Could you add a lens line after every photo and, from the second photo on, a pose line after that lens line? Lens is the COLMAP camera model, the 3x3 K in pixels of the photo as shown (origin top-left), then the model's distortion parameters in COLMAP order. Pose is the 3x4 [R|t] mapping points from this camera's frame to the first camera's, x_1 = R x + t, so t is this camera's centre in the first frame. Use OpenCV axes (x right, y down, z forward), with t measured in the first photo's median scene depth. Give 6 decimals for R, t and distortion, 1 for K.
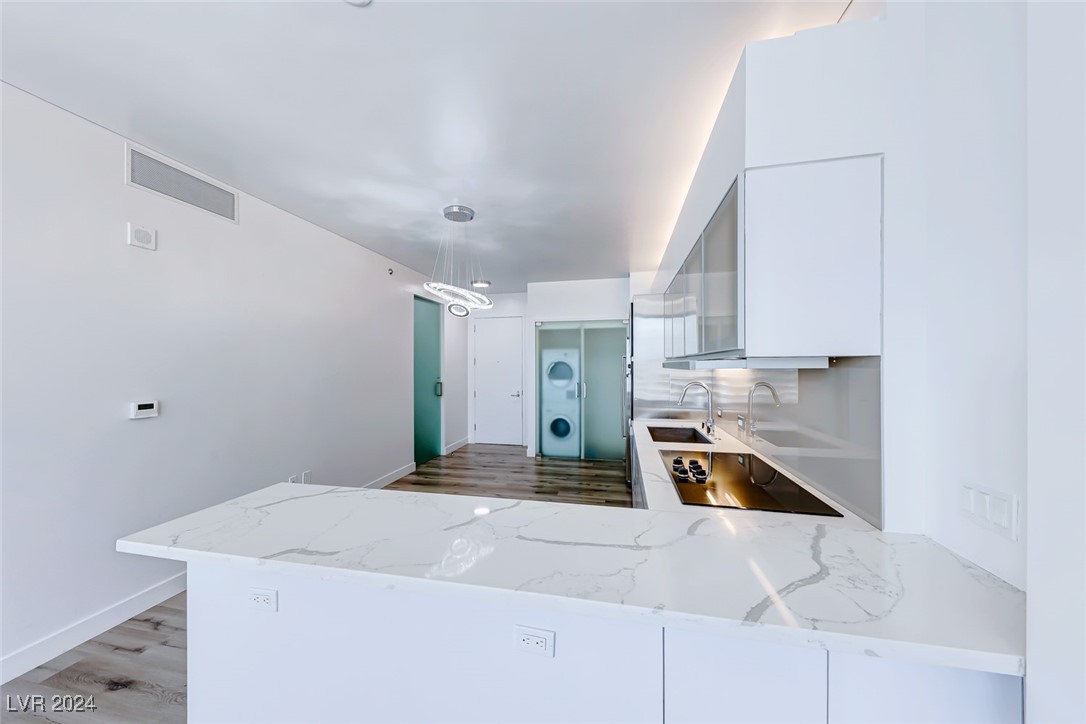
lens RADIAL K [[369.9, 0, 534.2], [0, 369.9, 363.8], [0, 0, 1]] dist [0.000326, -0.000014]
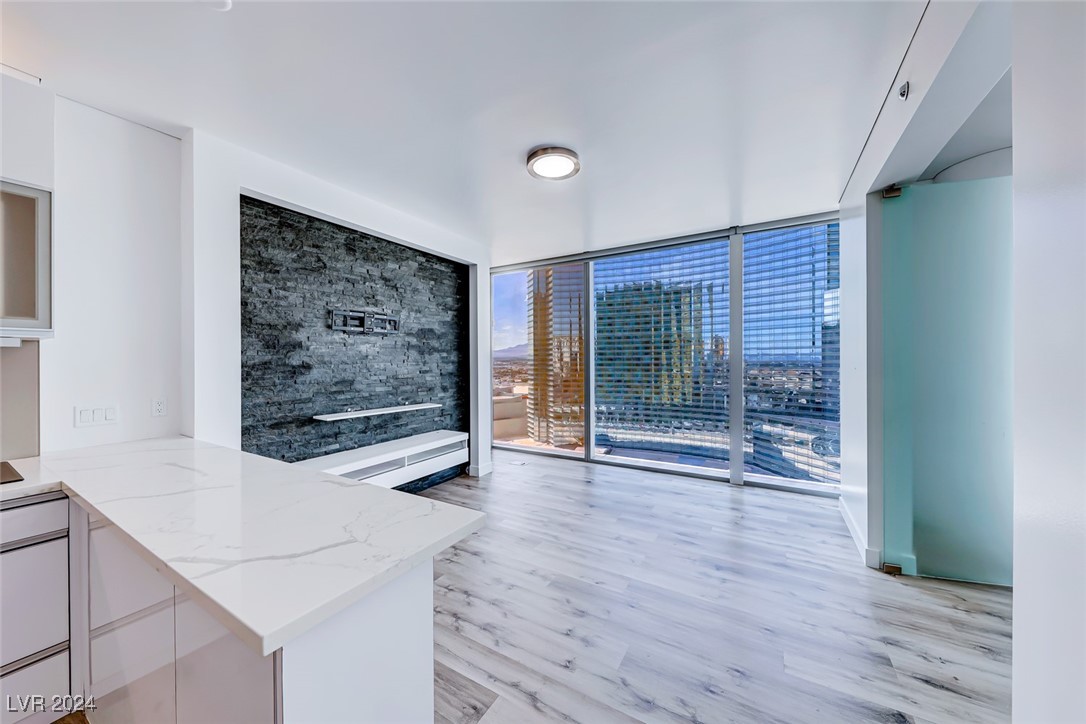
lens RADIAL K [[380.9, 0, 536.2], [0, 380.9, 362.3], [0, 0, 1]] dist [0.001963, -0.000021]
pose [[-0.946933, 0.007216, 0.321349, -0.316300], [0.008451, 0.999961, 0.002448, 0.017115], [-0.321319, 0.005034, -0.946958, 0.379890]]
